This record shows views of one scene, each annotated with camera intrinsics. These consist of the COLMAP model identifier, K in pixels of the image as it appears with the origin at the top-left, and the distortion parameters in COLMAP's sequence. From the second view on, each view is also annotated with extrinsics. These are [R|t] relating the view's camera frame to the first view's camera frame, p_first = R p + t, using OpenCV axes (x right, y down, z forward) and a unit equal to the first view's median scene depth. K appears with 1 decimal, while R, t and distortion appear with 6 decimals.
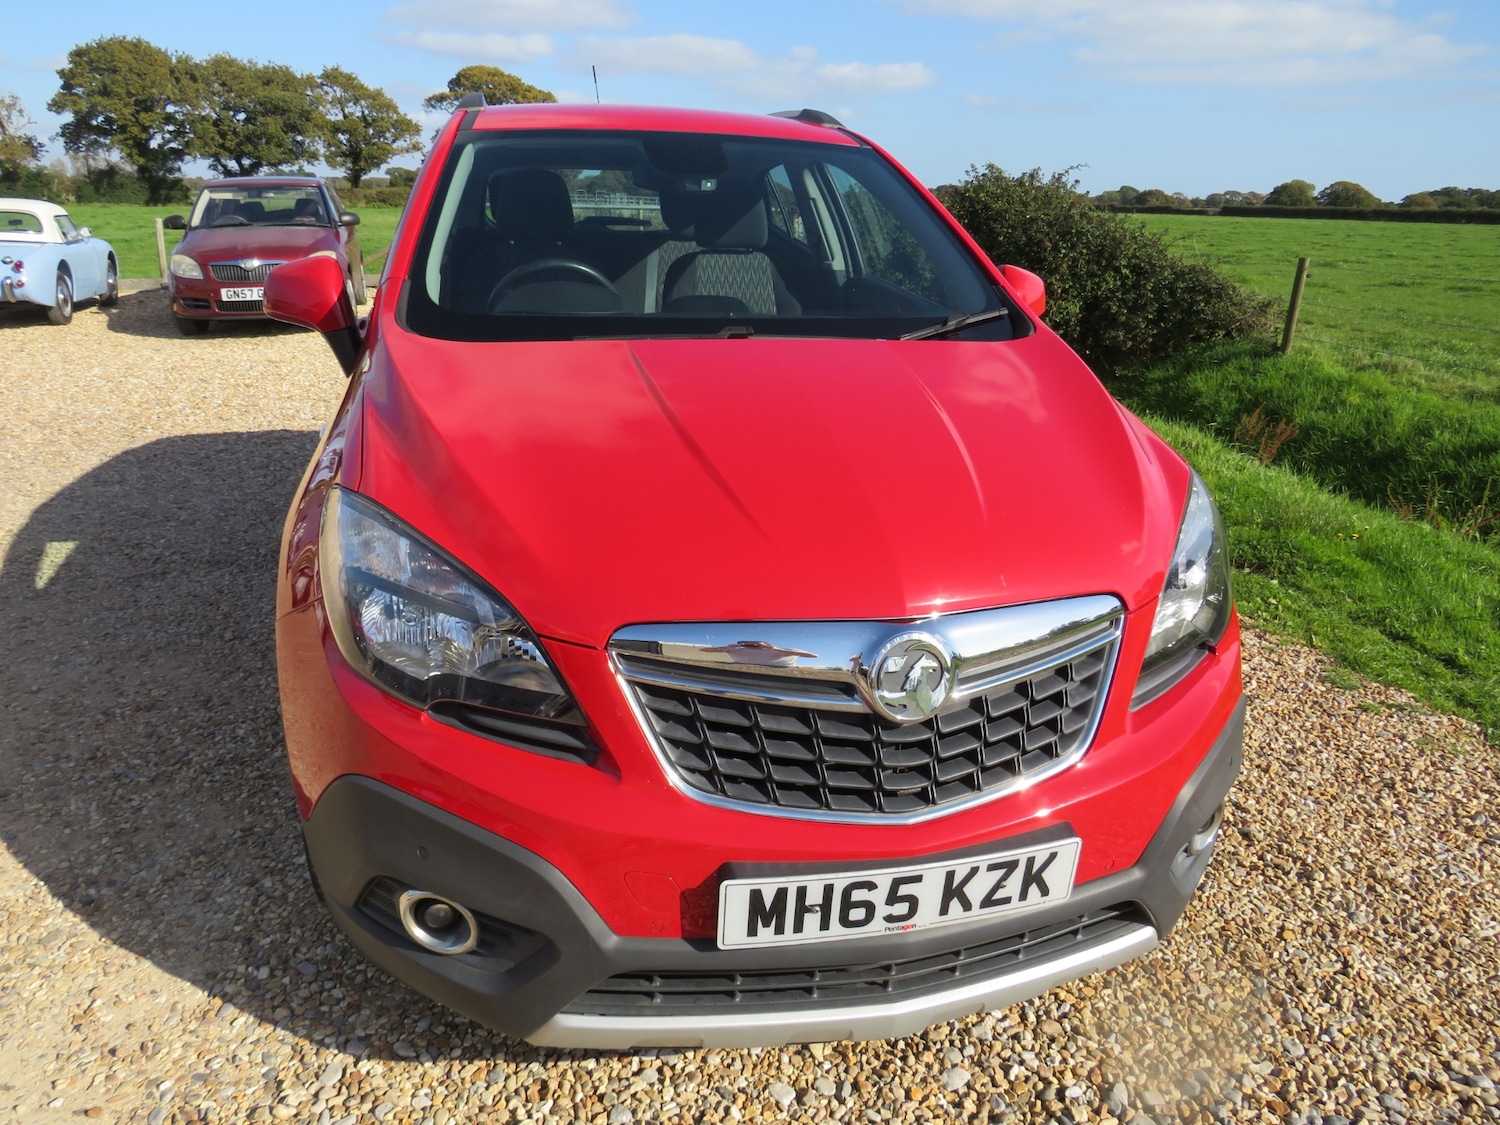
lens RADIAL K [[1094.3, 0, 733.2], [0, 1094.3, 559.4], [0, 0, 1]] dist [-0.038552, 0.024672]
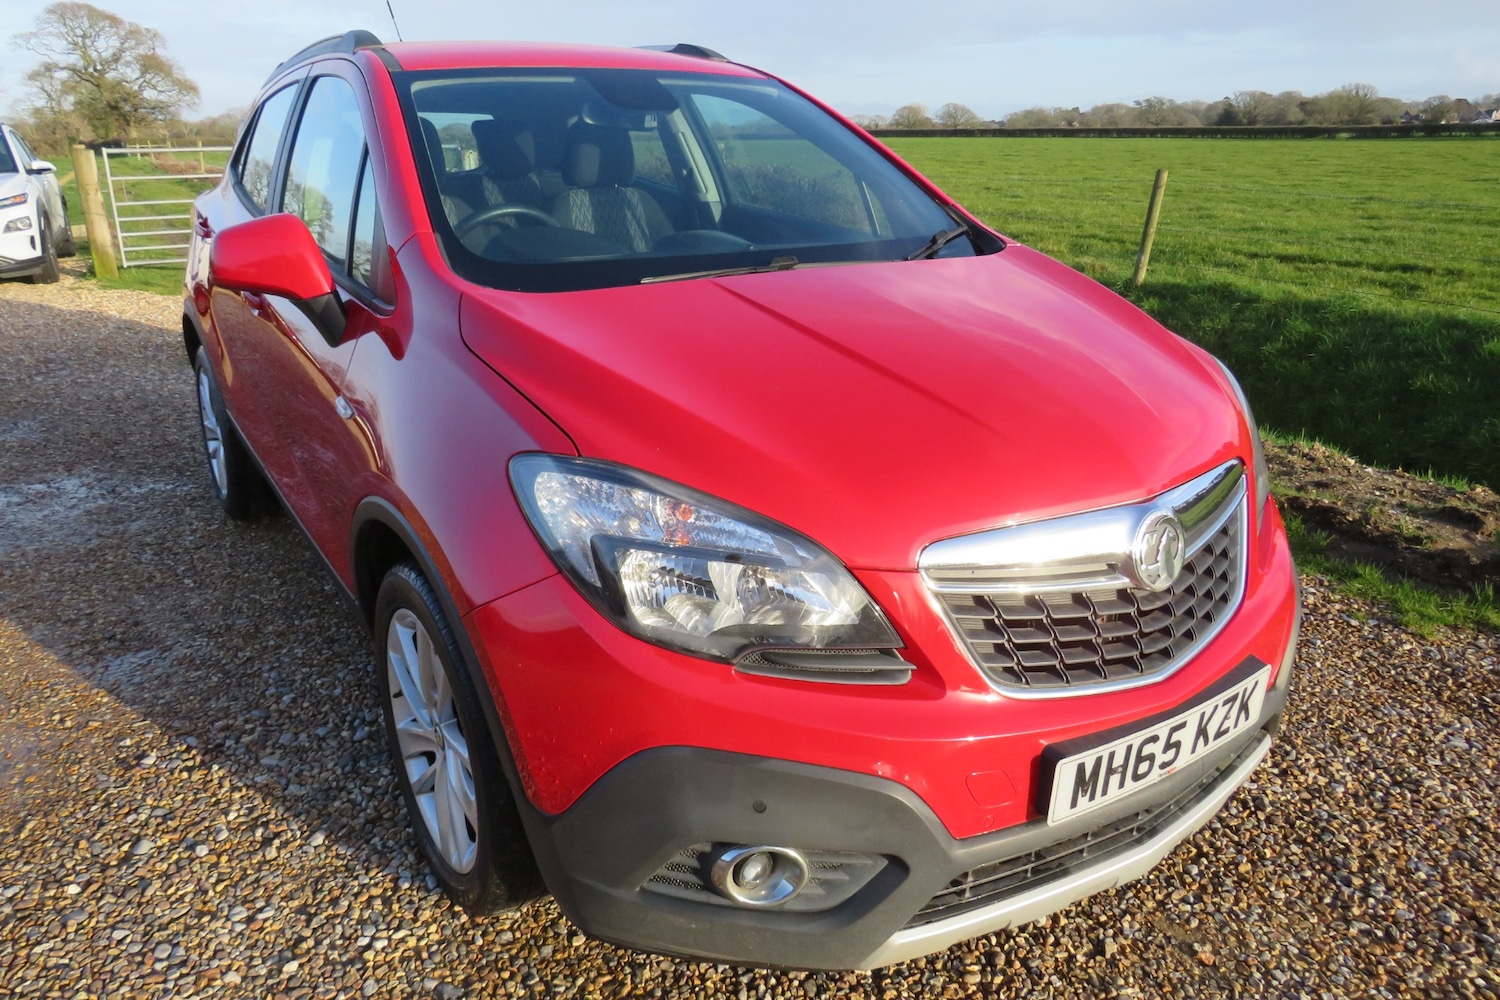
lens RADIAL K [[1089.9, 0, 750.4], [0, 1089.9, 509.9], [0, 0, 1]] dist [-0.026904, 0.006035]
pose [[0.935708, -0.143955, 0.322067, -0.420331], [0.139792, 0.989521, 0.036149, -0.023029], [-0.323896, 0.011197, 0.946026, 0.054946]]
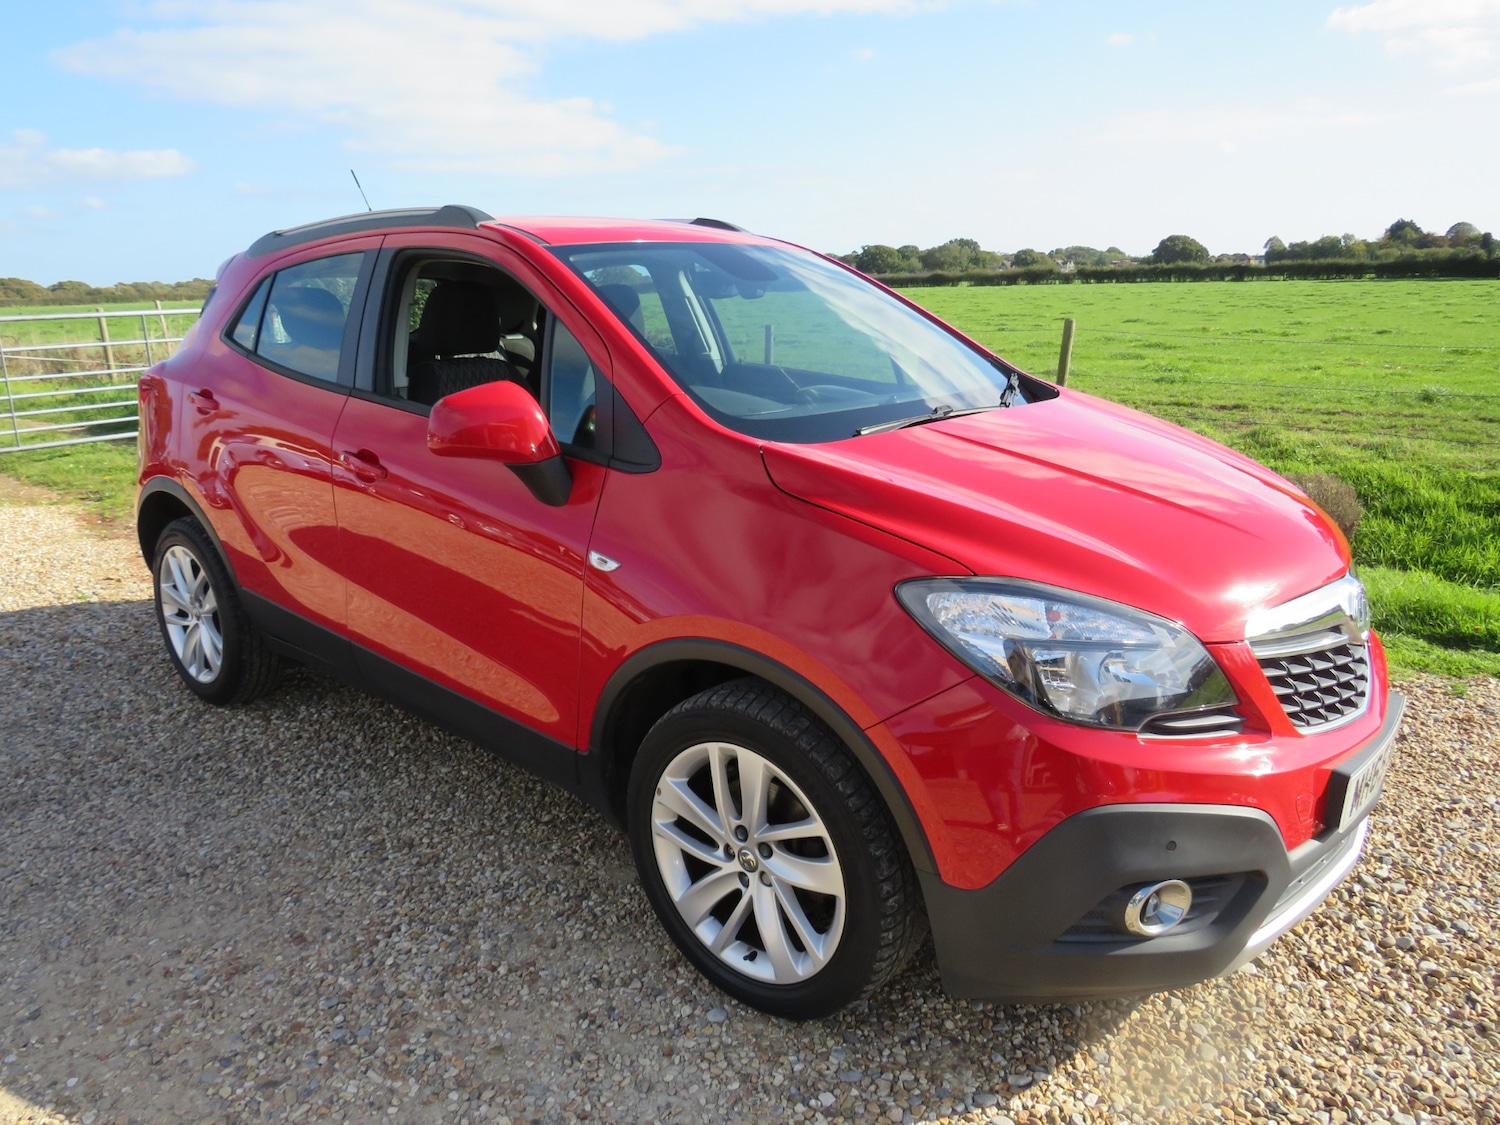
lens RADIAL K [[1106.9, 0, 734.8], [0, 1106.9, 559.4], [0, 0, 1]] dist [-0.022281, 0.007666]
pose [[0.800284, -0.179427, 0.572146, -0.969483], [0.221875, 0.975064, -0.004562, -0.102218], [-0.557061, 0.130596, 0.820139, 0.171354]]
